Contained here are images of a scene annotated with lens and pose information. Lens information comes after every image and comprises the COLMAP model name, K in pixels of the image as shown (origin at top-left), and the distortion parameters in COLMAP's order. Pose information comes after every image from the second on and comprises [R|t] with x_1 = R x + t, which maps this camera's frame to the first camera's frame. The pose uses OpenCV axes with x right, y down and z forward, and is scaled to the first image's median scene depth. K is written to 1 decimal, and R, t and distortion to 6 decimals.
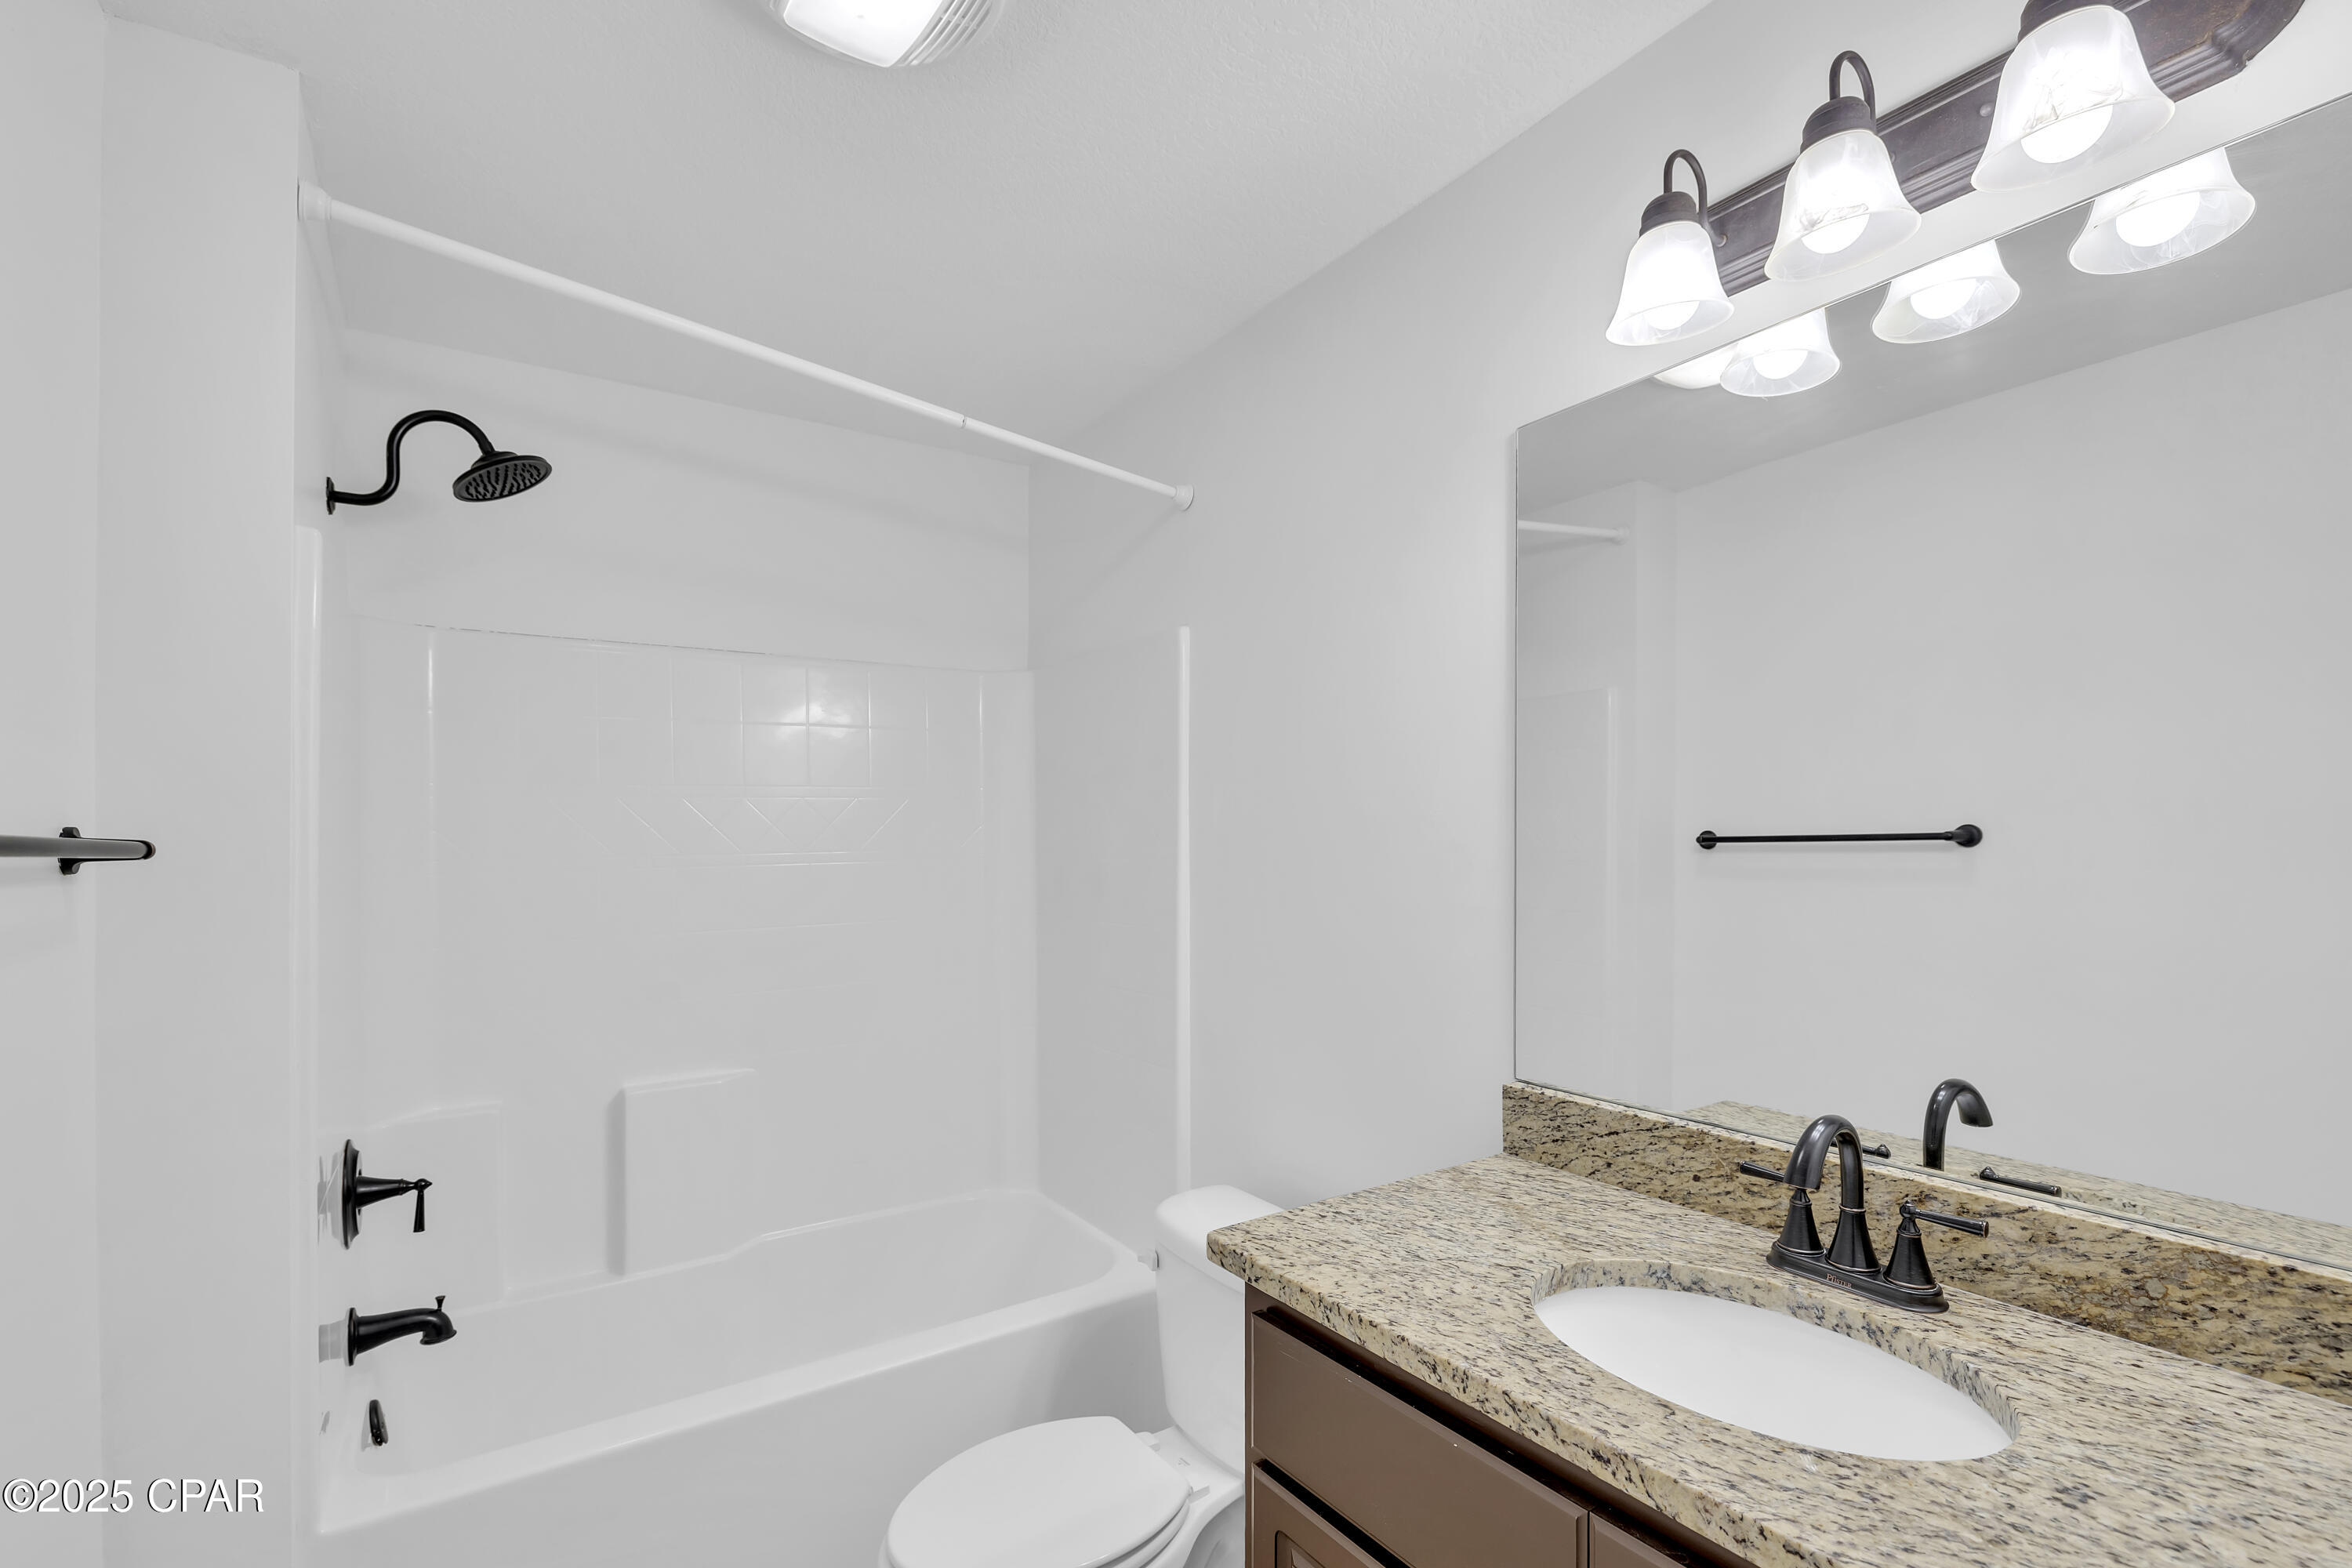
lens RADIAL K [[994.7, 0, 1016.2], [0, 994.7, 847.8], [0, 0, 1]] dist [0.000862, -0.000688]
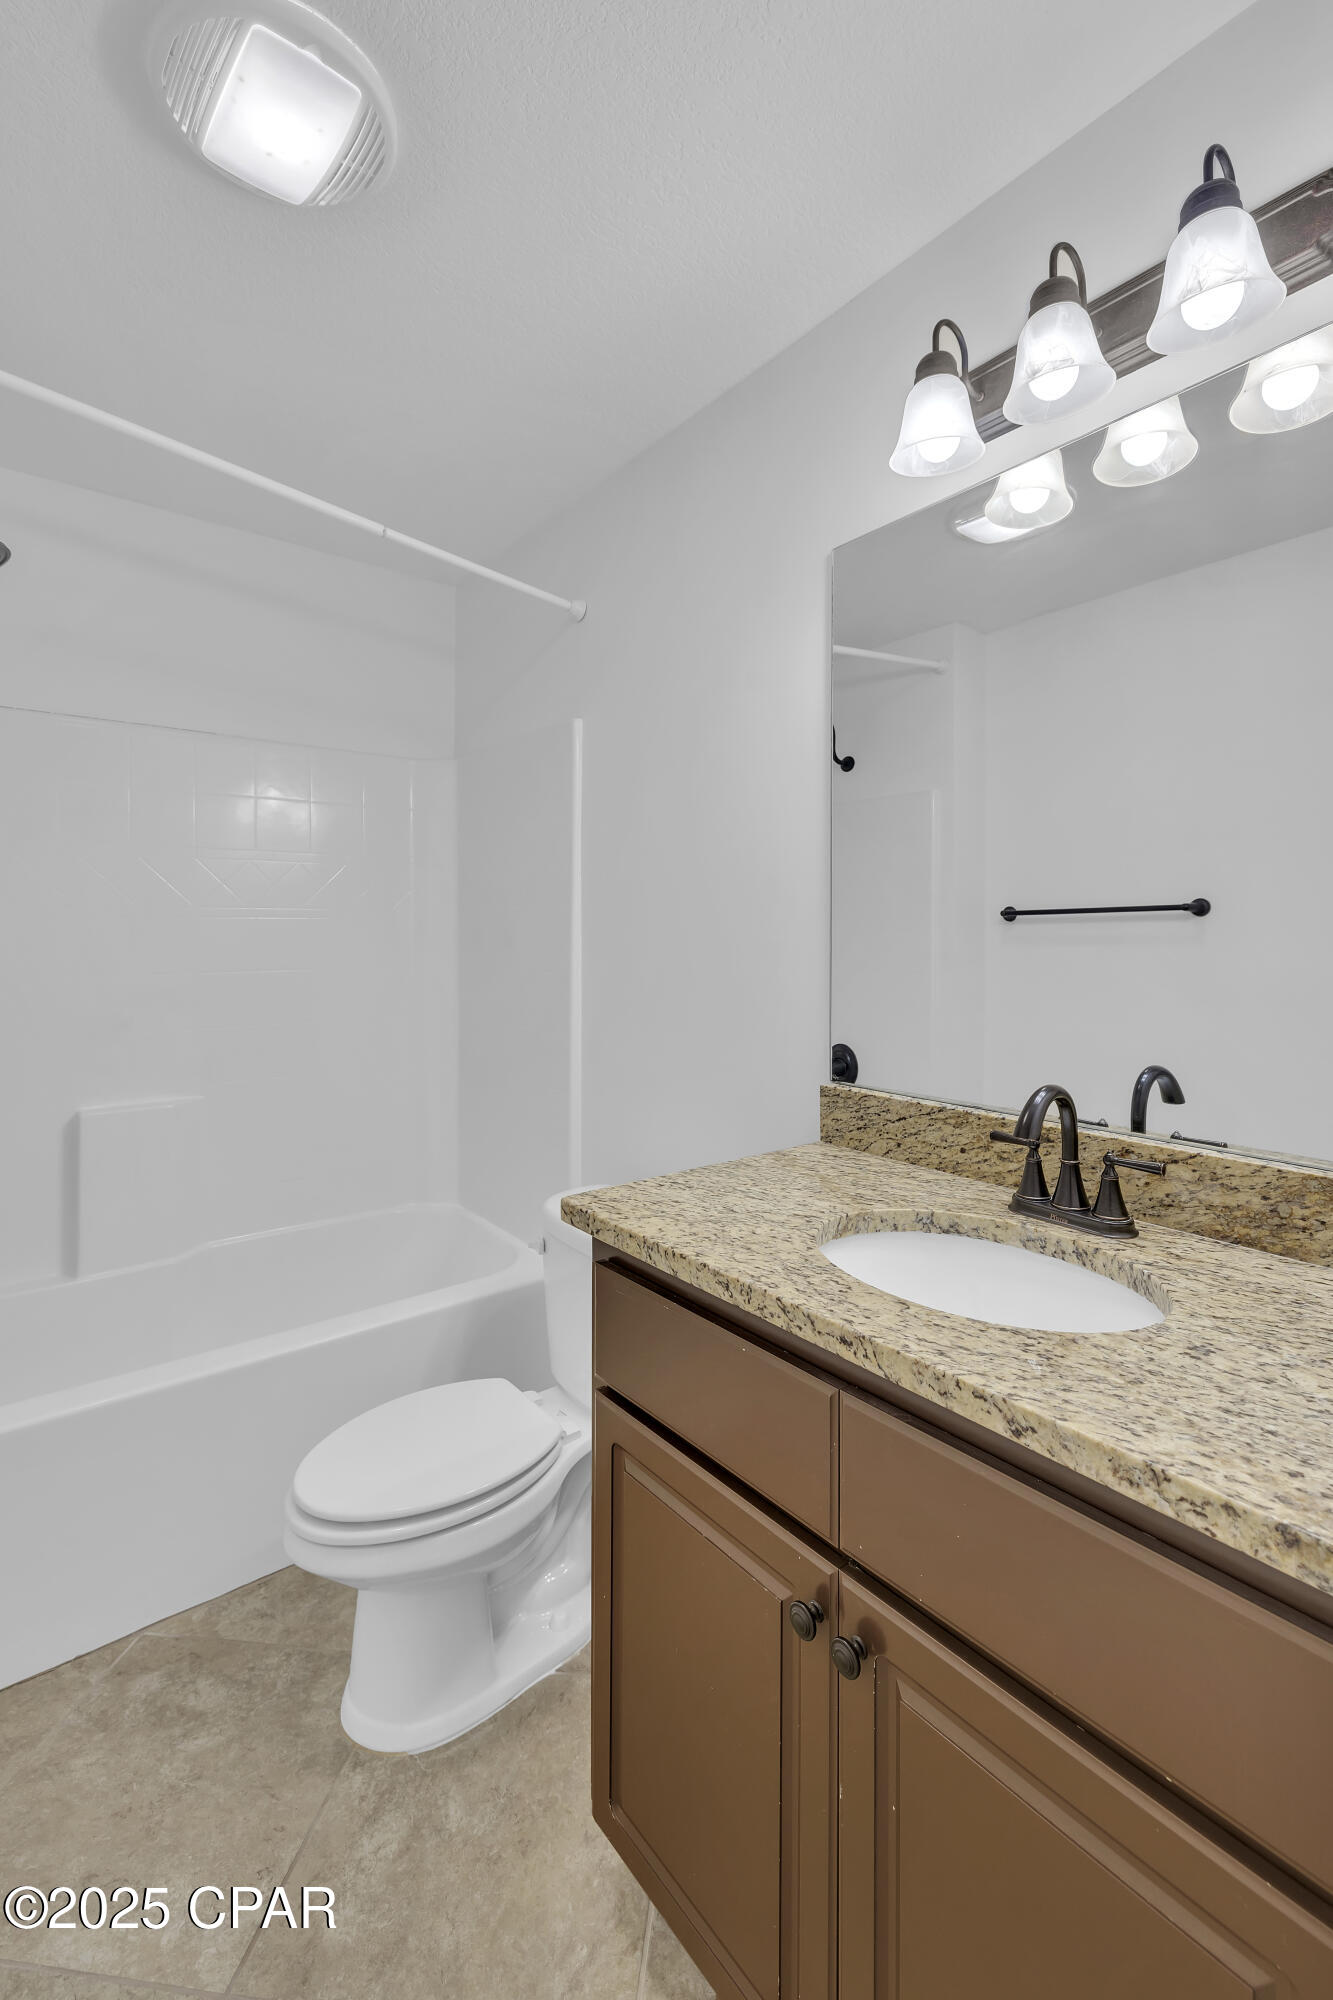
lens RADIAL K [[845.8, 0, 627.3], [0, 845.8, 1007.2], [0, 0, 1]] dist [0.000862, -0.000688]
pose [[0.996346, 0.006386, 0.085172, 0.191913], [-0.005230, 0.999891, -0.013800, 0.182931], [-0.085251, 0.013304, 0.996271, -0.010878]]
